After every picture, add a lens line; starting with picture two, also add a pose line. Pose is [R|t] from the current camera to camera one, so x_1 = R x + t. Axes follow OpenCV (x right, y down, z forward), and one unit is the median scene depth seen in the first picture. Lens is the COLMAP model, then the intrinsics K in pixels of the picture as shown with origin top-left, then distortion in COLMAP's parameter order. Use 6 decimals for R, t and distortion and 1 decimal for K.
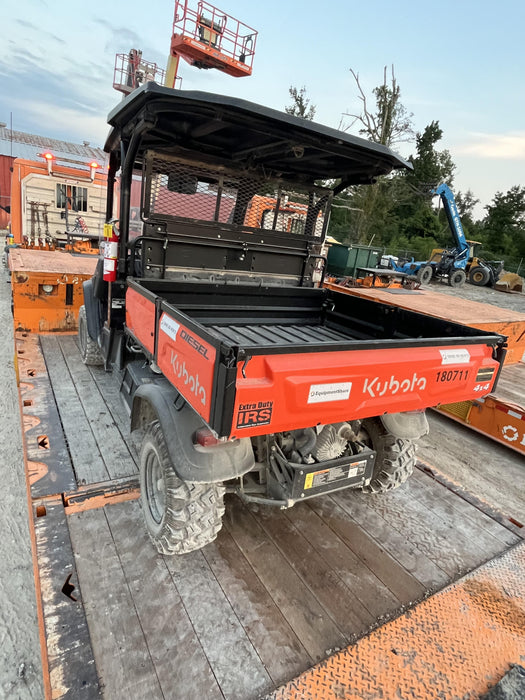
lens RADIAL K [[406.1, 0, 266.4], [0, 406.1, 346.1], [0, 0, 1]] dist [0.005272, -0.000684]
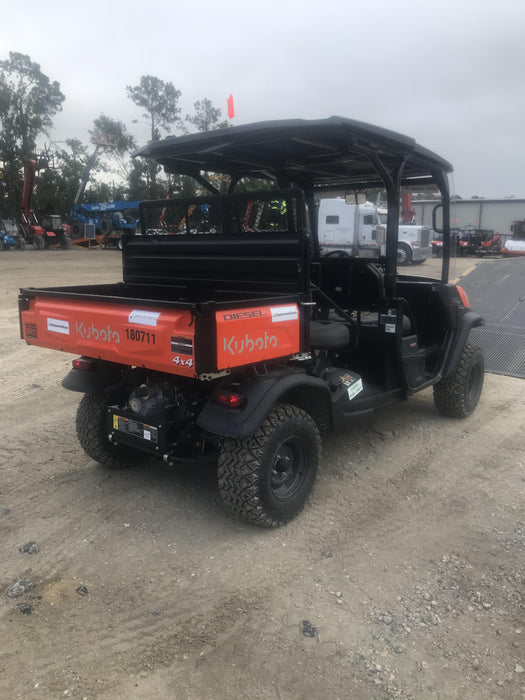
lens RADIAL K [[588.5, 0, 258.6], [0, 588.5, 345.1], [0, 0, 1]] dist [0.050442, -0.004579]
pose [[0.302350, 0.023763, -0.952901, 1.956289], [-0.213937, 0.975876, -0.043545, 0.095795], [0.928879, 0.217027, 0.300140, 0.837746]]
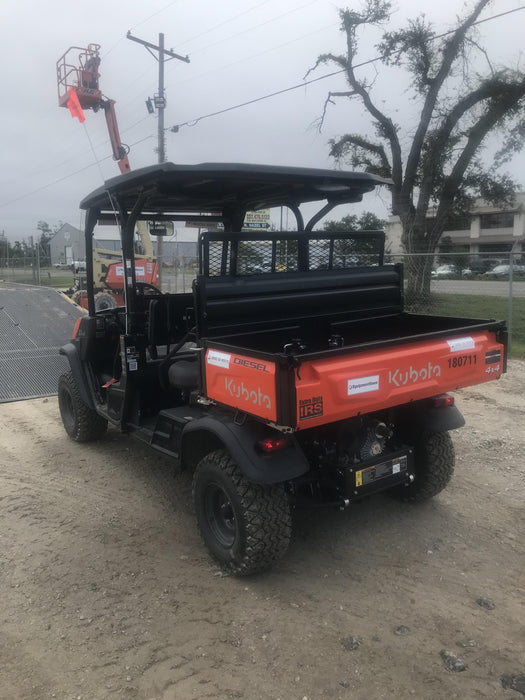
lens RADIAL K [[588.5, 0, 266.0], [0, 588.5, 331.6], [0, 0, 1]] dist [0.050442, -0.004579]
pose [[0.983356, -0.171068, 0.061217, -0.176642], [0.177511, 0.976415, -0.122896, 0.098454], [-0.038750, 0.131717, 0.990530, -0.644819]]
